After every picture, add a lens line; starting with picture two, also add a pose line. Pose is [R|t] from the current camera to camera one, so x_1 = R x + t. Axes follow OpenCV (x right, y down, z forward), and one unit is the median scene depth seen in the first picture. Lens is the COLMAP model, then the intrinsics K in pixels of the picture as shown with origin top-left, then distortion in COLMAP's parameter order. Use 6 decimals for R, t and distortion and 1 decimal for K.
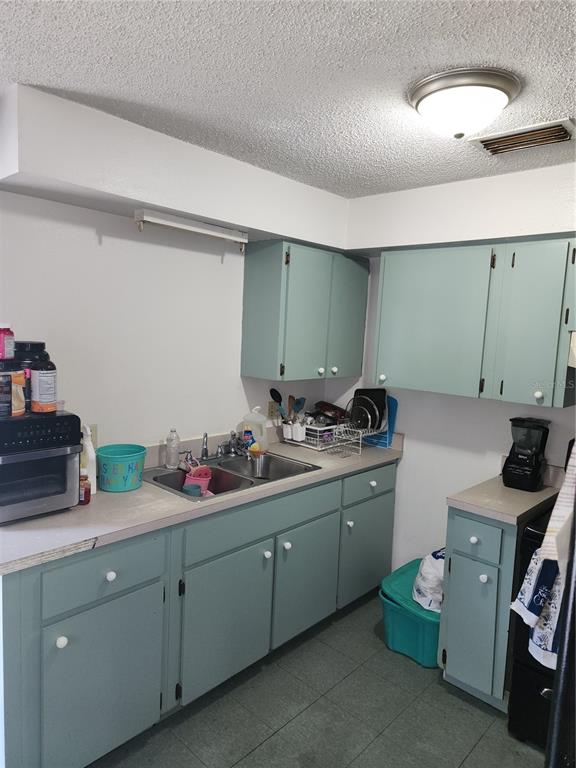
lens RADIAL K [[506.8, 0, 288.0], [0, 506.8, 384.0], [0, 0, 1]] dist [0.012414, 0.000899]
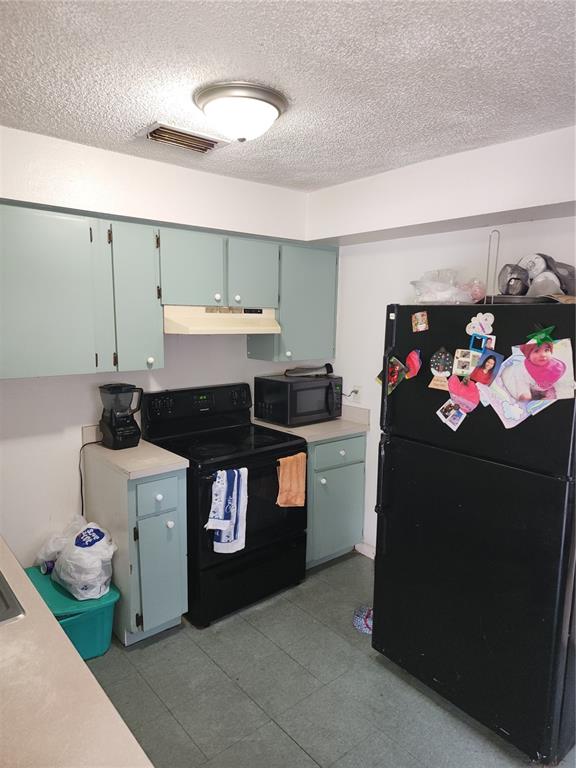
lens RADIAL K [[506.8, 0, 288.0], [0, 506.8, 384.0], [0, 0, 1]] dist [0.012414, 0.000899]
pose [[0.107548, -0.181776, 0.977441, -0.681314], [0.103200, 0.979873, 0.170874, -0.098865], [-0.988829, 0.082494, 0.124143, 0.608105]]
